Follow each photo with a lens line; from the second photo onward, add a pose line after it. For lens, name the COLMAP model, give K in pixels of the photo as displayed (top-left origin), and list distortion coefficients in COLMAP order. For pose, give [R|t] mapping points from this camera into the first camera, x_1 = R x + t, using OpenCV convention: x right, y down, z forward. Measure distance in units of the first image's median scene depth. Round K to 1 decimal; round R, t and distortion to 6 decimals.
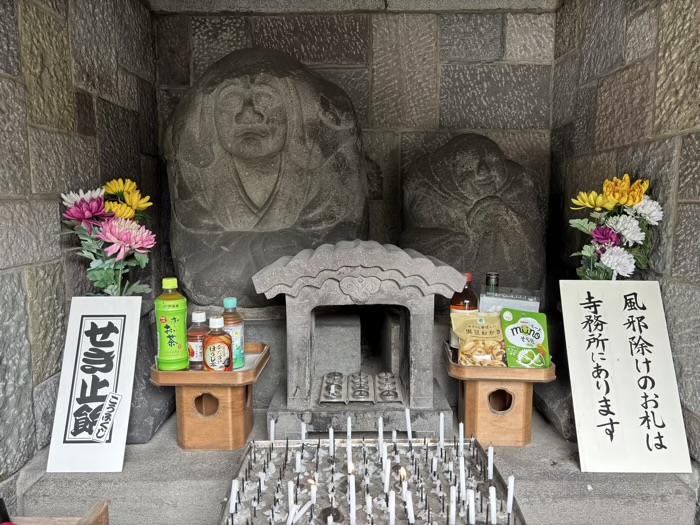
lens RADIAL K [[528.1, 0, 352.4], [0, 528.1, 261.3], [0, 0, 1]] dist [0.049054, -0.051439]
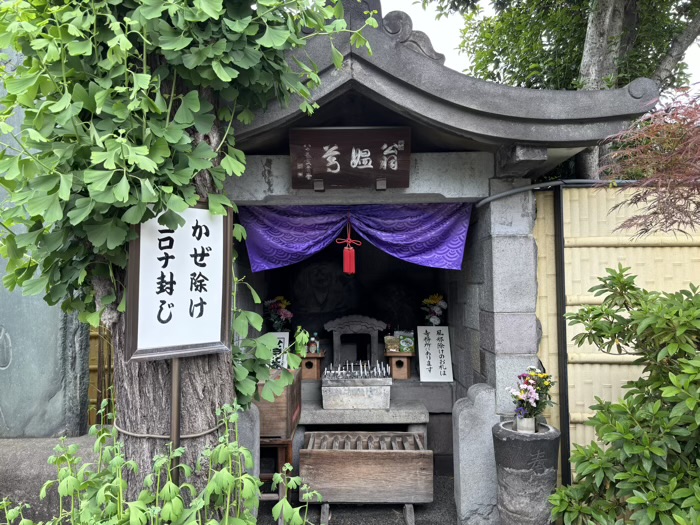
lens RADIAL K [[528.1, 0, 348.2], [0, 528.1, 261.9], [0, 0, 1]] dist [0.049054, -0.051439]
pose [[0.999700, -0.010618, -0.022075, 0.044662], [0.006822, 0.986201, -0.165412, 0.179573], [0.023526, 0.165211, 0.985978, -2.256500]]
